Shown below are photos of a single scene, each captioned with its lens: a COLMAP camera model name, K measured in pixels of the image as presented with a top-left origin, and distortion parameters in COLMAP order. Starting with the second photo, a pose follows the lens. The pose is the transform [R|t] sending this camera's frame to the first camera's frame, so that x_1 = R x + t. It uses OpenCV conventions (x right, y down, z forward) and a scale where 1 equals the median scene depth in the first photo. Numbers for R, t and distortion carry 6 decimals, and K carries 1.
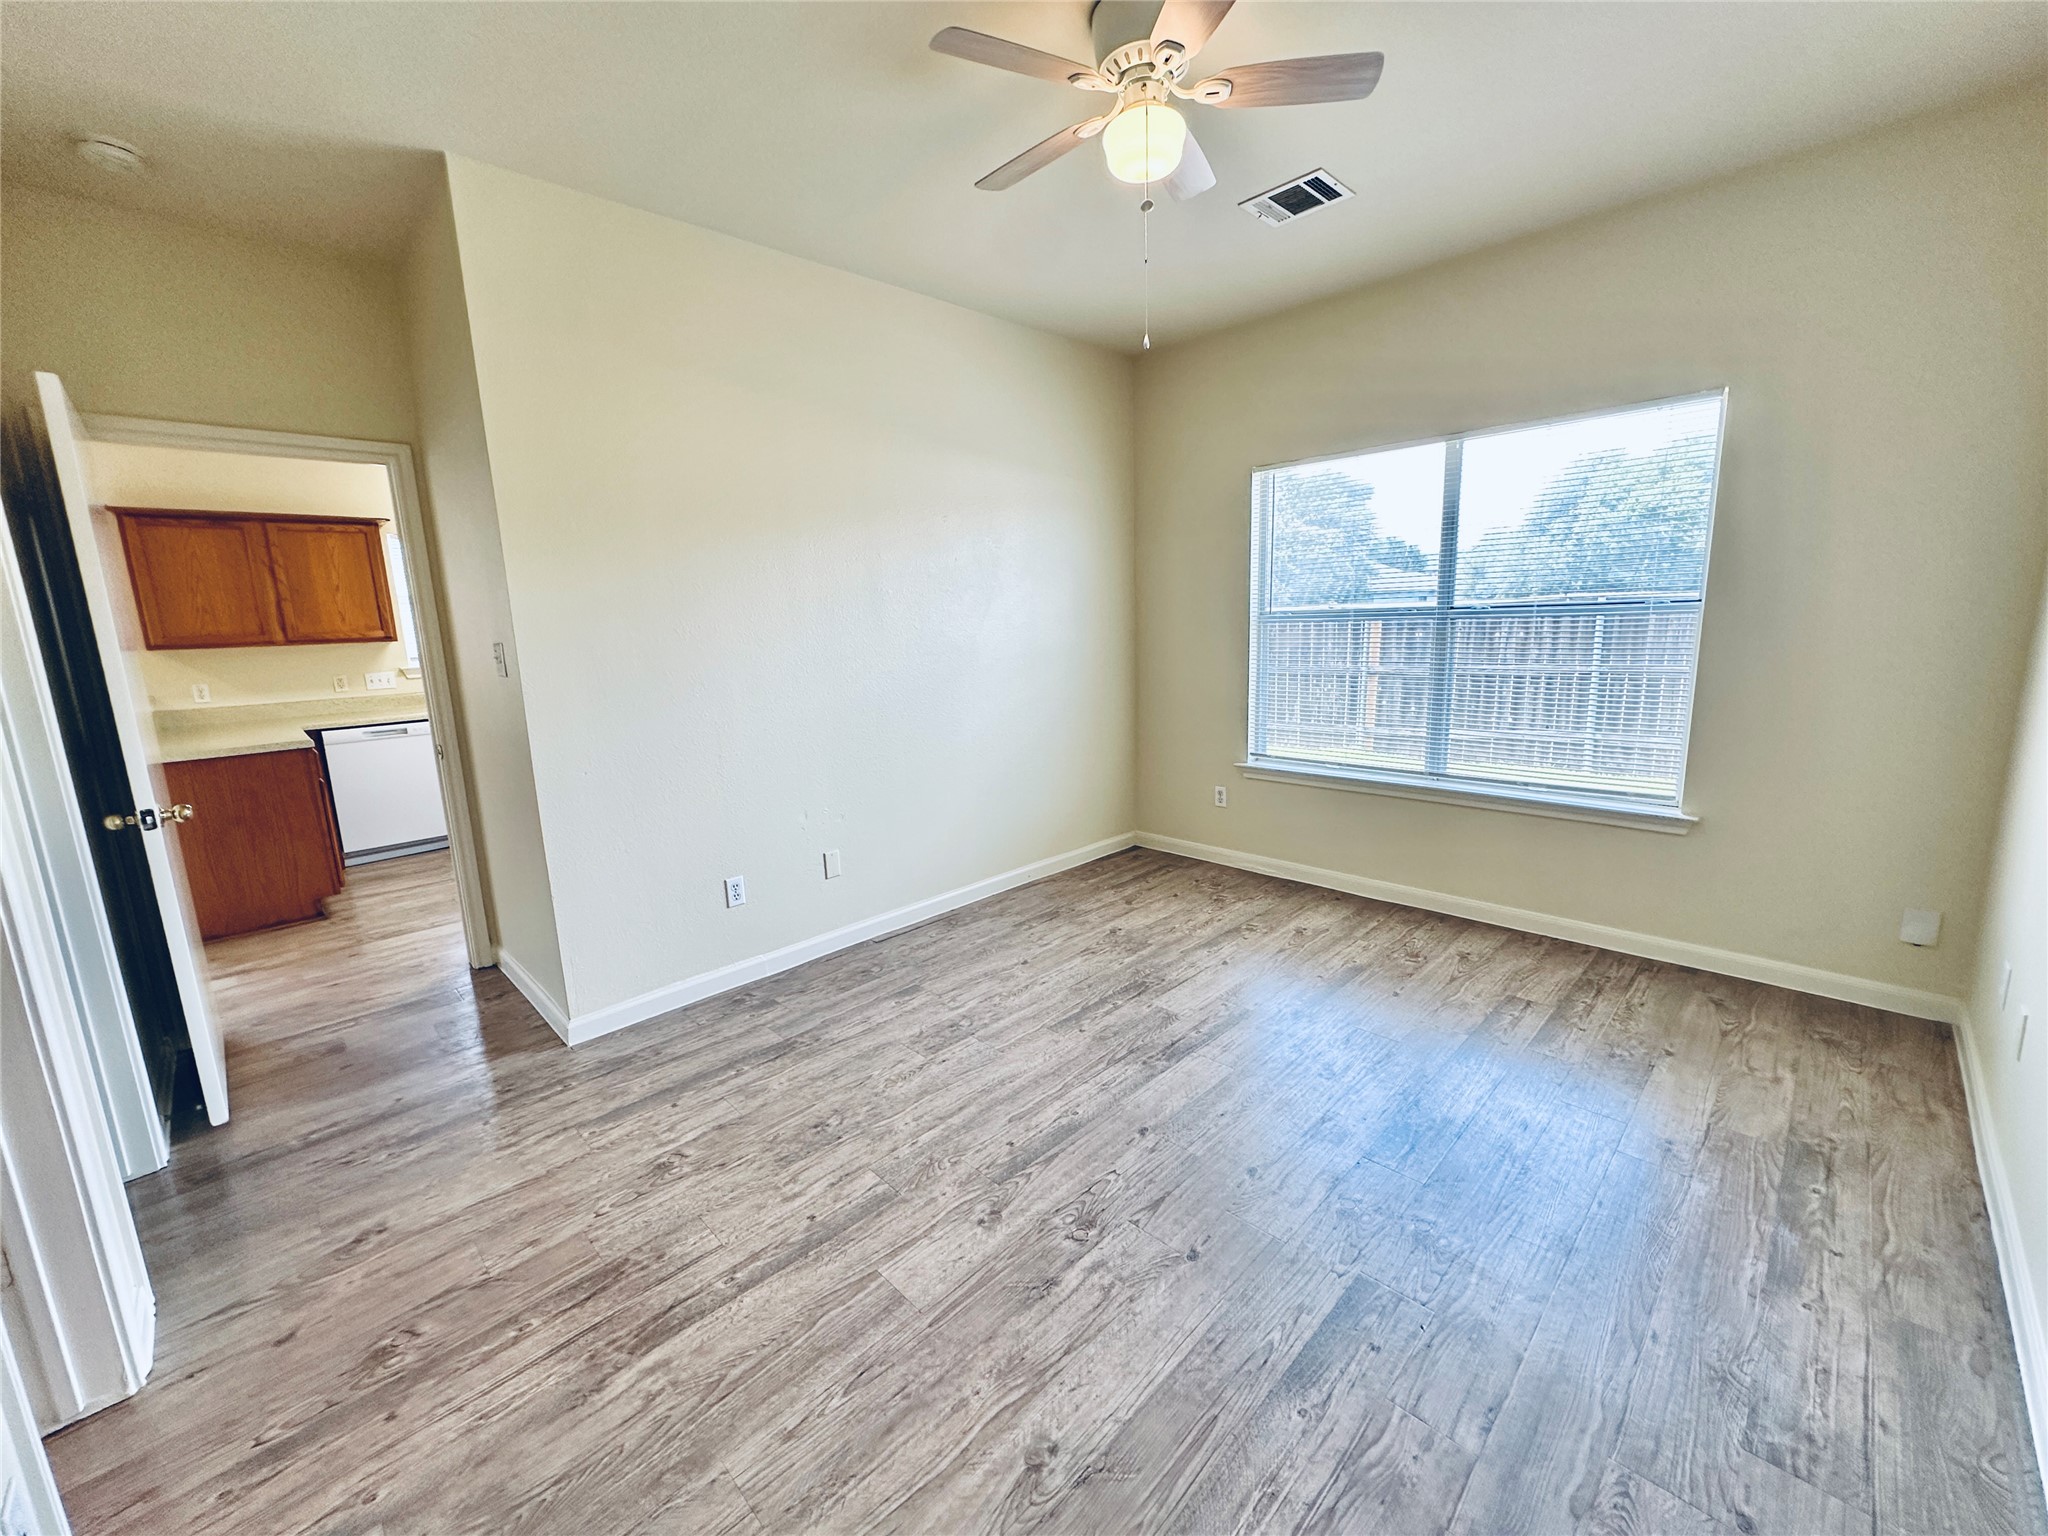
lens RADIAL K [[815.9, 0, 1026.4], [0, 815.9, 767.4], [0, 0, 1]] dist [-0.001290, 0.000458]
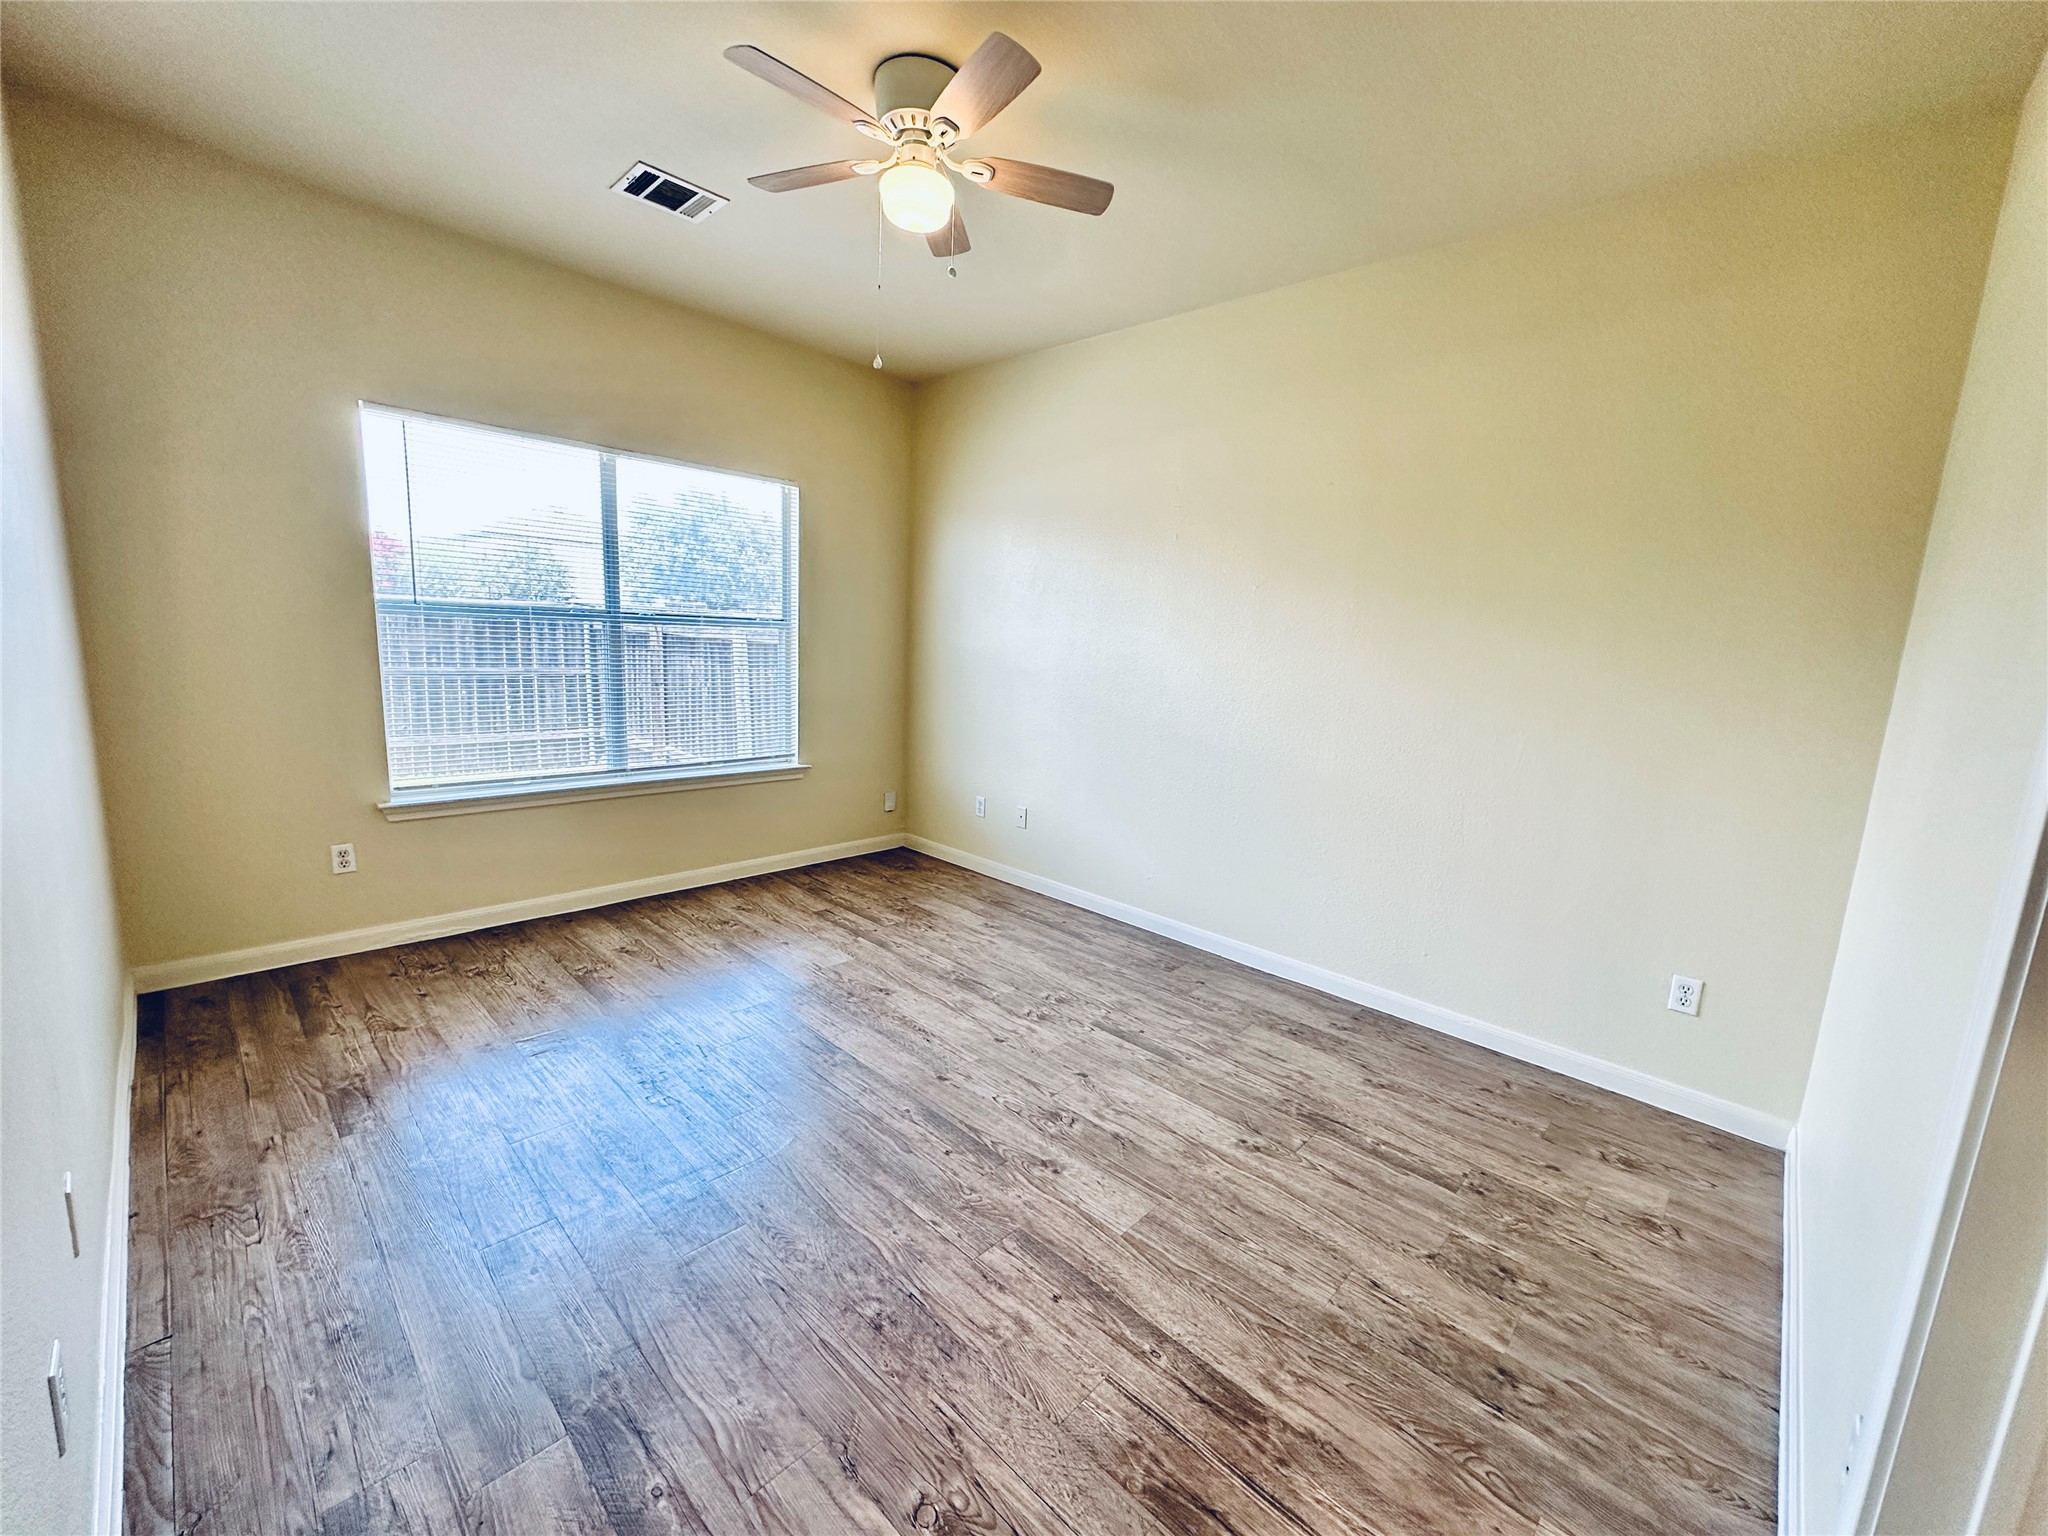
lens RADIAL K [[815.9, 0, 1019.9], [0, 815.9, 767.0], [0, 0, 1]] dist [-0.001290, 0.000458]
pose [[-0.031522, -0.132292, 0.990709, -0.878150], [0.134827, 0.981580, 0.135363, -0.109837], [-0.990368, 0.137841, -0.013105, 0.808719]]
